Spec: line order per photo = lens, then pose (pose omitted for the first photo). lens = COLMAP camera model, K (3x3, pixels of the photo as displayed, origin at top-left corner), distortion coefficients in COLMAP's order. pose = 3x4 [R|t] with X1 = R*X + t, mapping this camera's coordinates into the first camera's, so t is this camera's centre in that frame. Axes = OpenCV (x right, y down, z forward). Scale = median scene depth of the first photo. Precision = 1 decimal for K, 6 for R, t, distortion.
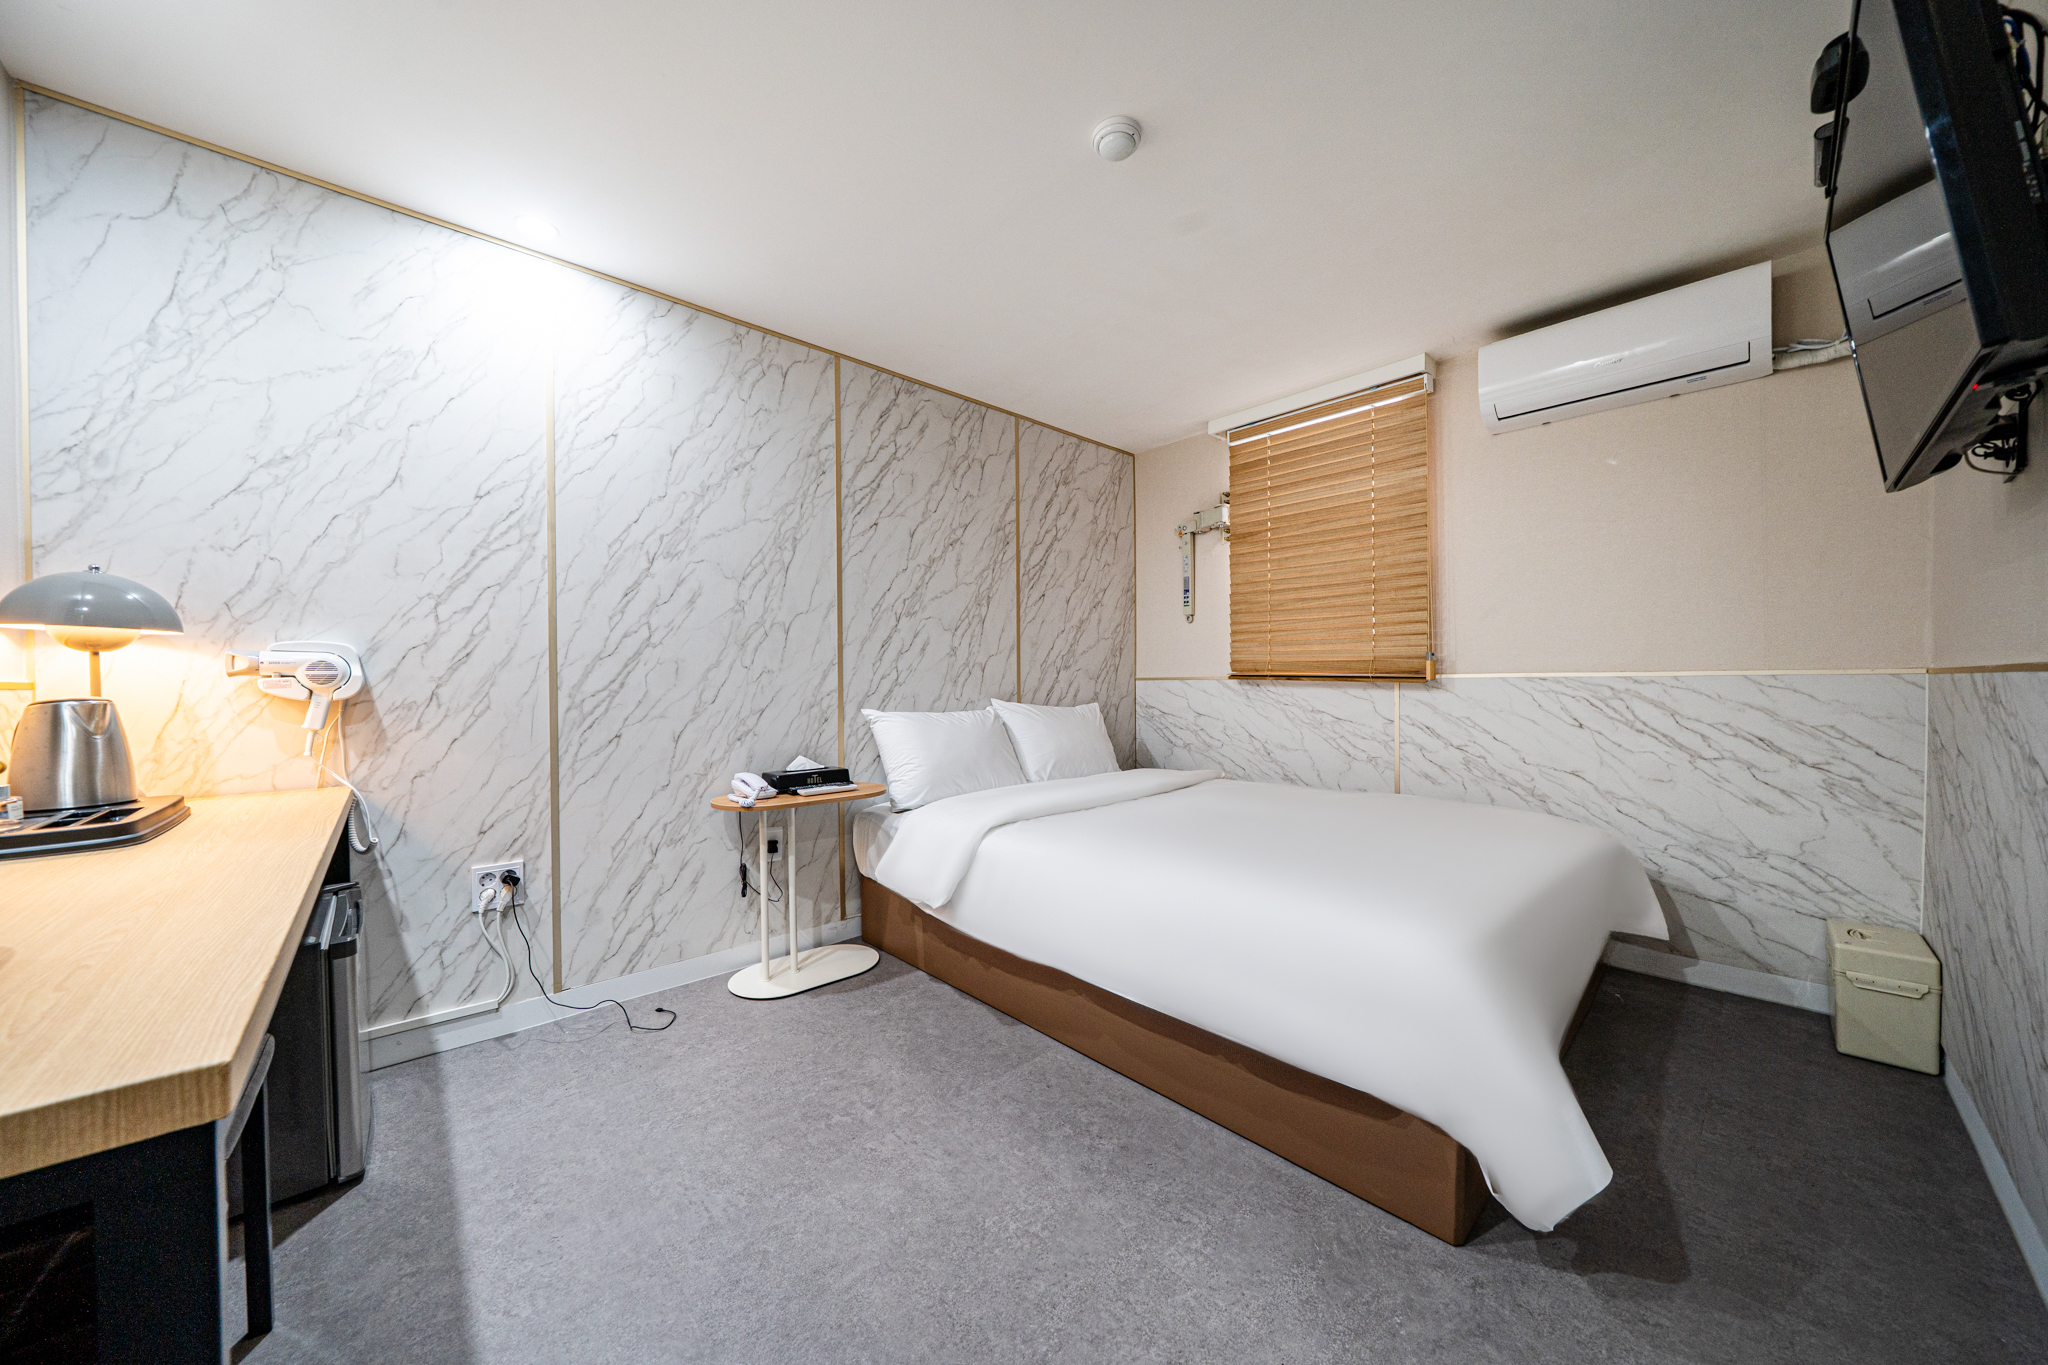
lens RADIAL K [[707.9, 0, 1022.4], [0, 707.9, 681.8], [0, 0, 1]] dist [0.002355, -0.000747]
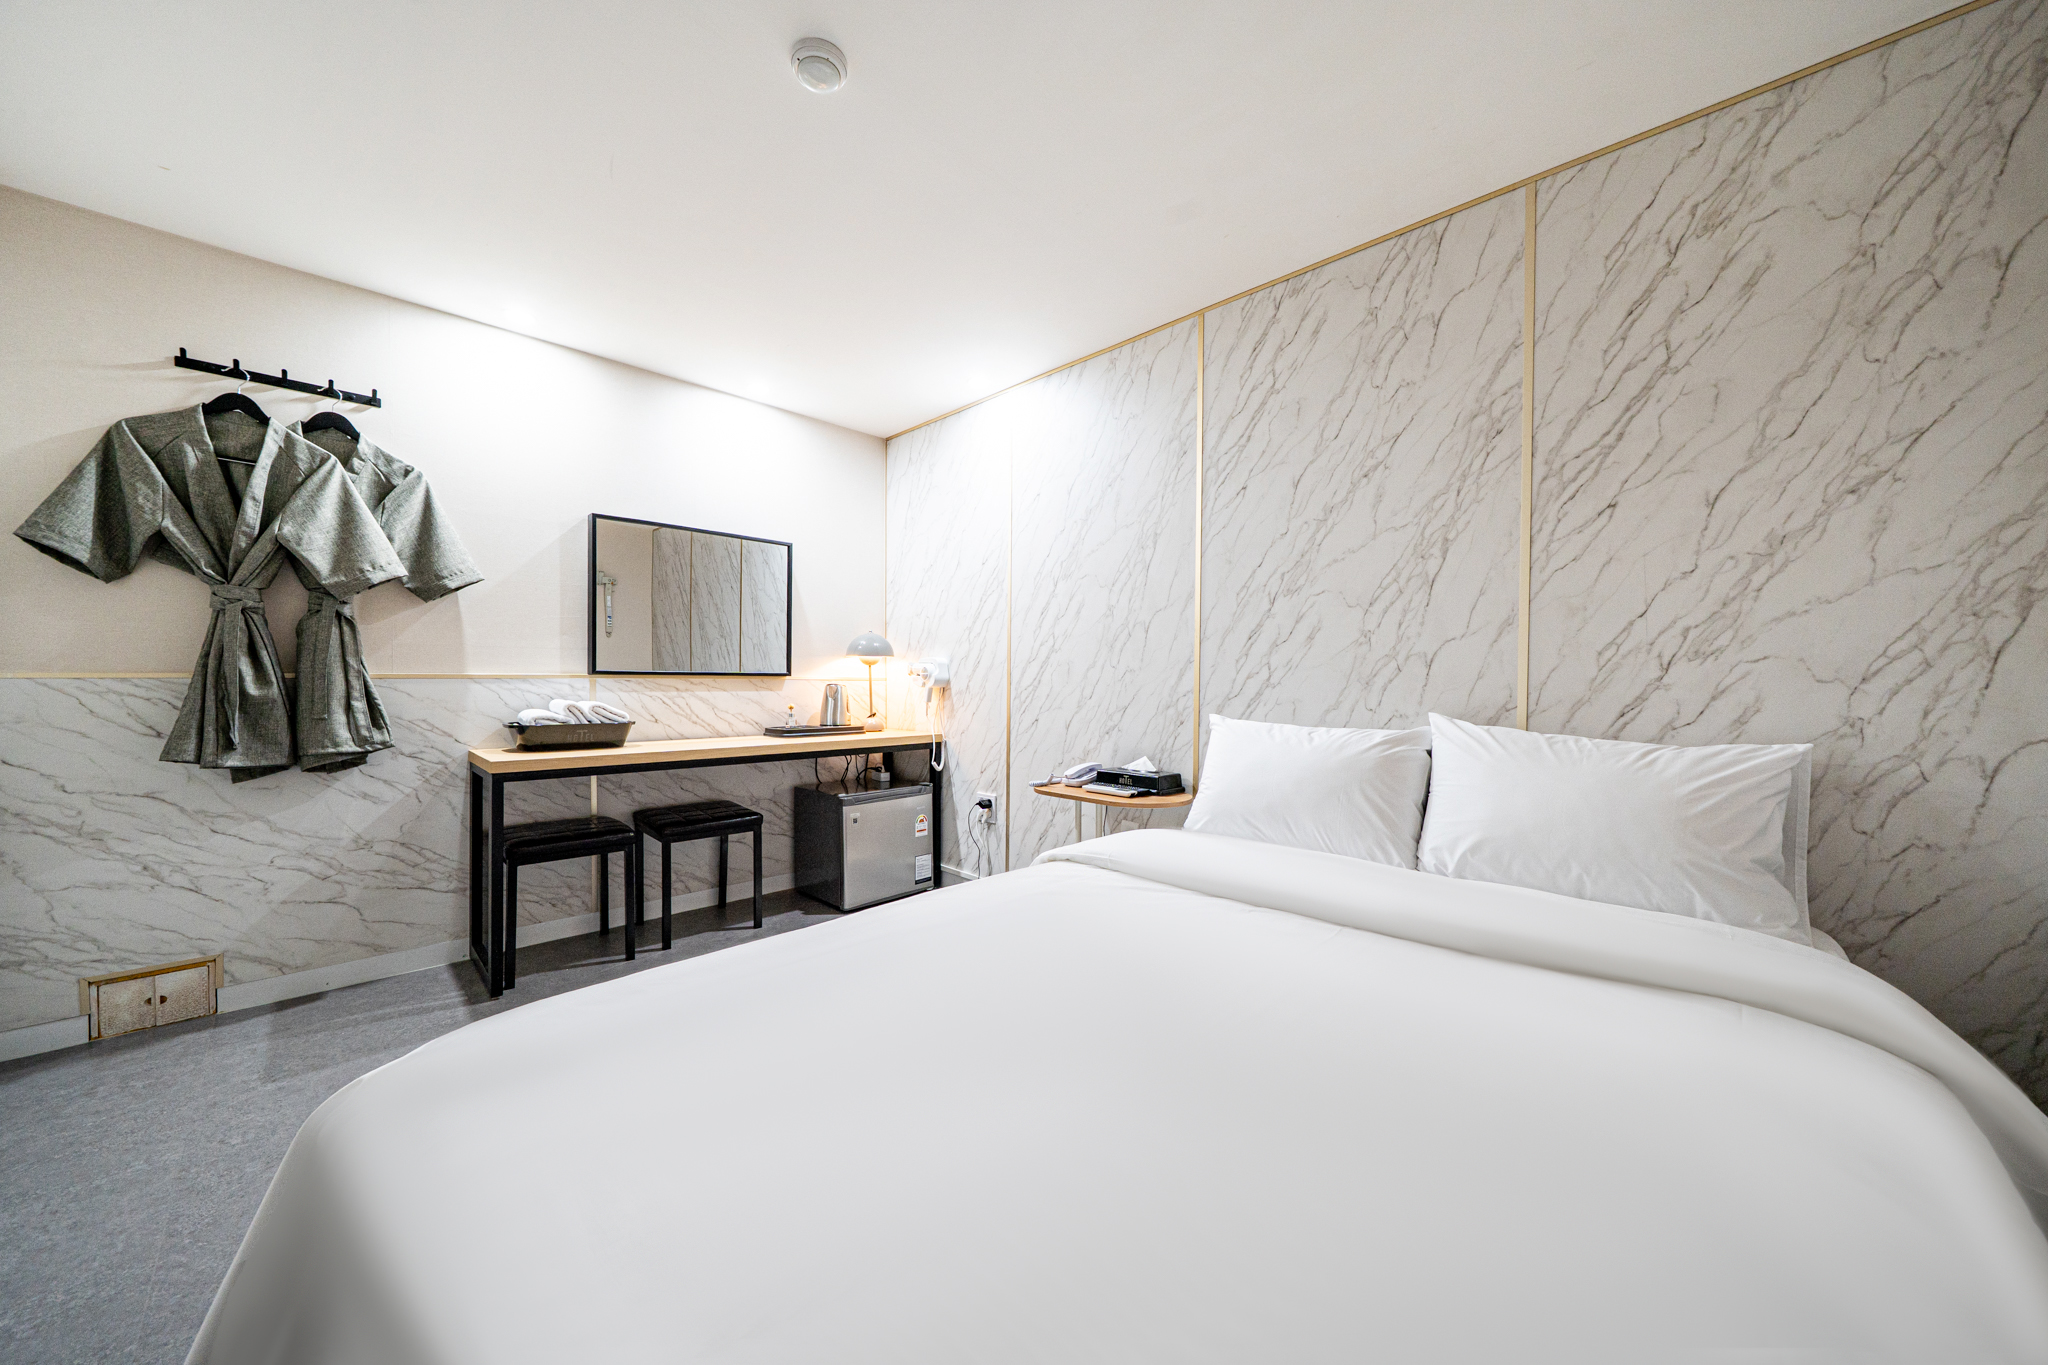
lens RADIAL K [[707.9, 0, 1010.2], [0, 707.9, 680.3], [0, 0, 1]] dist [0.002355, -0.000747]
pose [[0.050200, 0.012204, -0.998665, 0.594170], [-0.001754, 0.999925, 0.012131, -0.011291], [0.998738, 0.001143, 0.050217, 0.691243]]
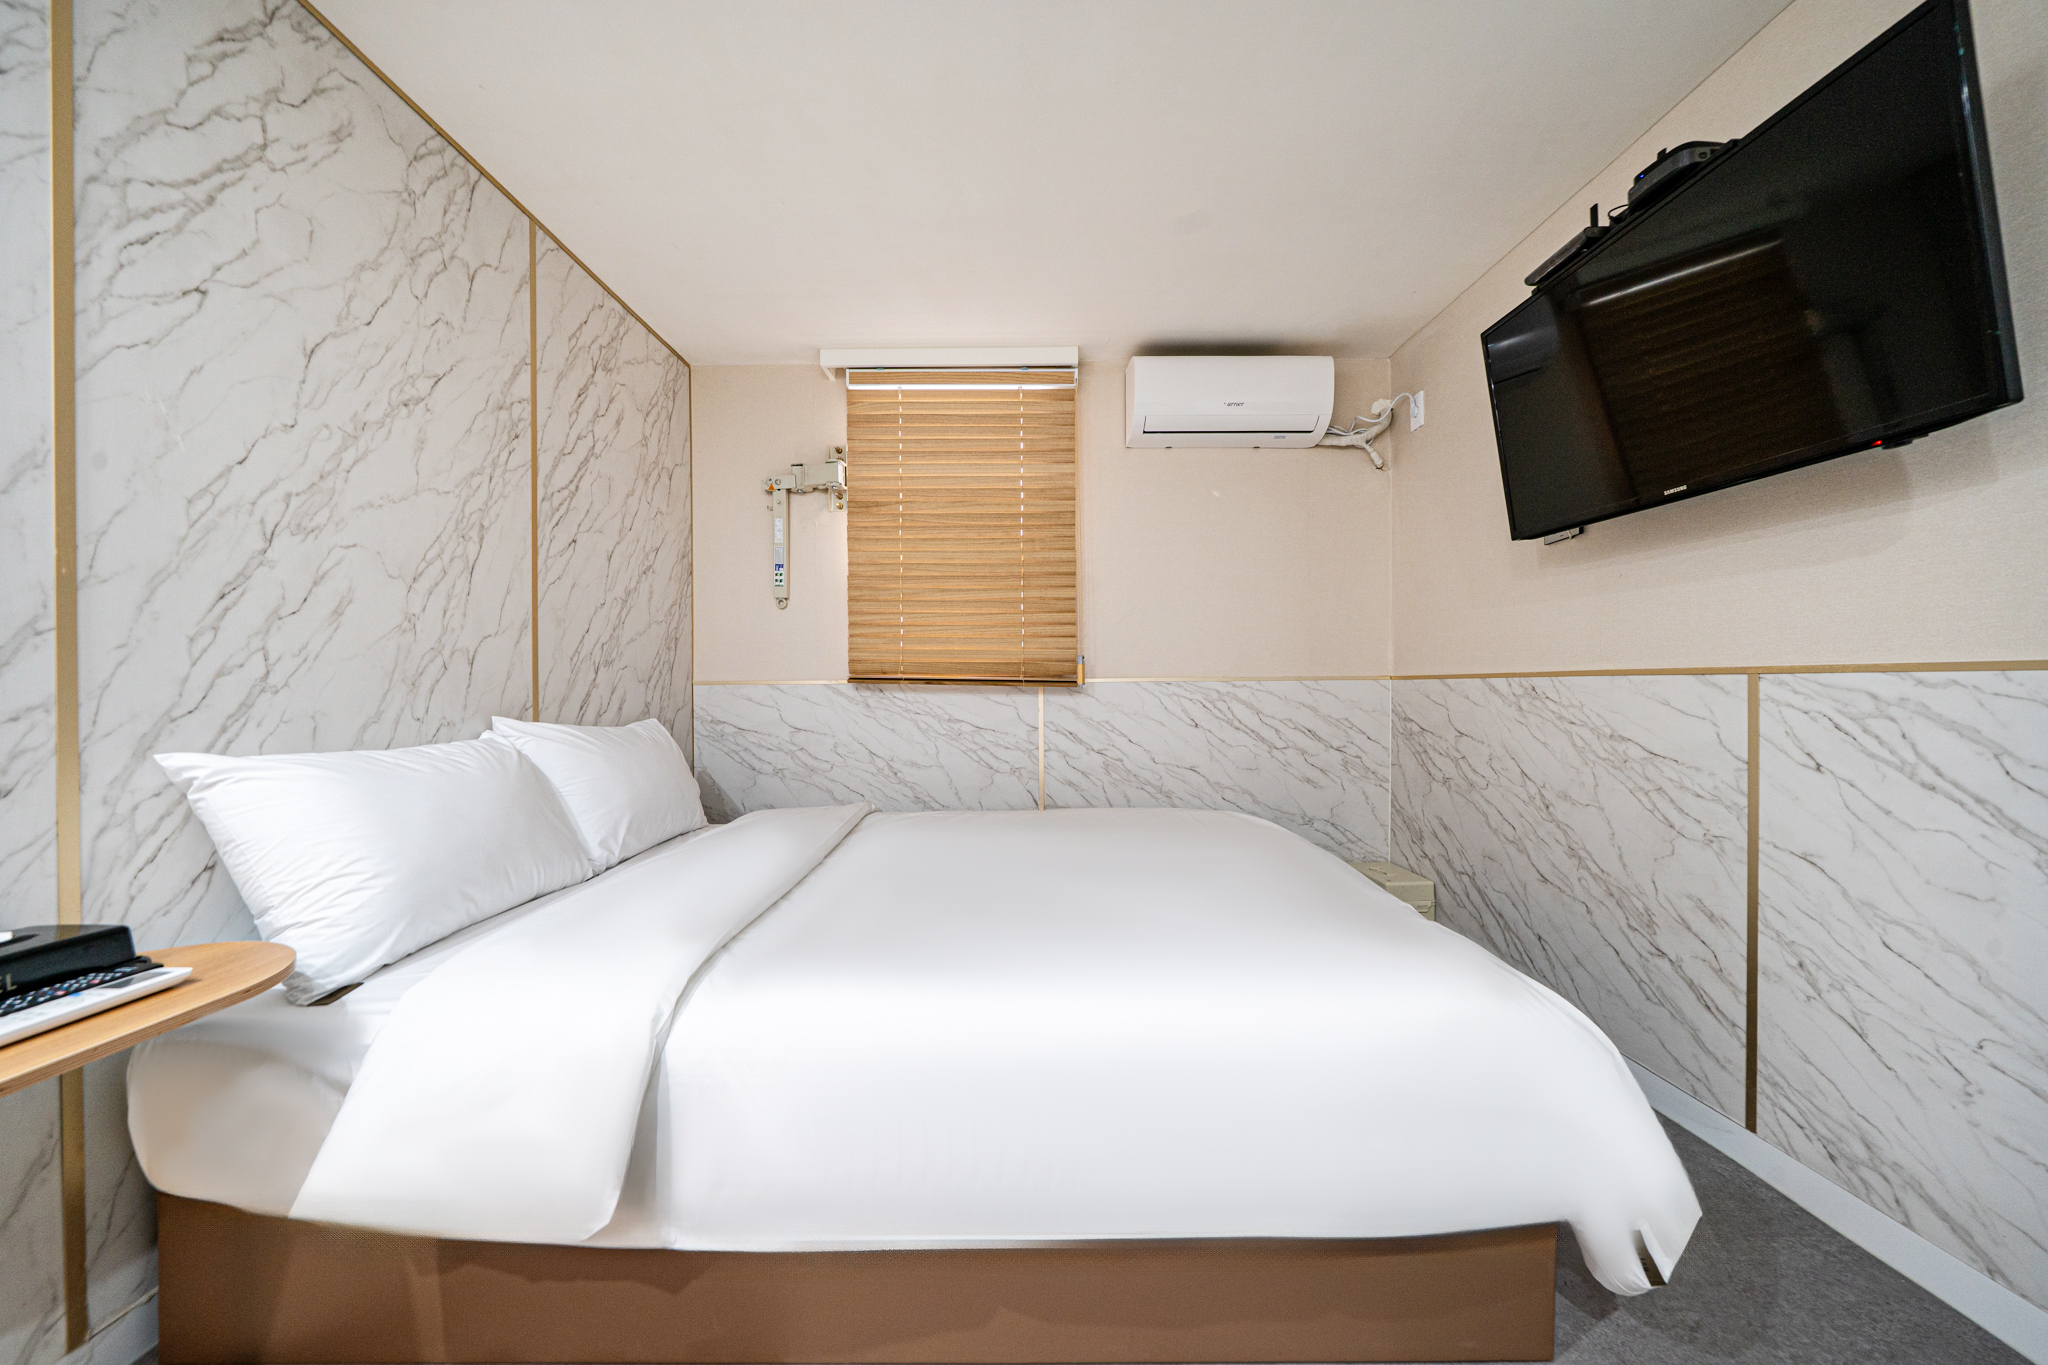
lens RADIAL K [[707.9, 0, 1020.9], [0, 707.9, 682.5], [0, 0, 1]] dist [0.002355, -0.000747]
pose [[0.679596, 0.006386, 0.733559, -0.184698], [0.002185, 0.999940, -0.010730, 0.005234], [-0.733583, 0.008895, 0.679541, 0.385600]]
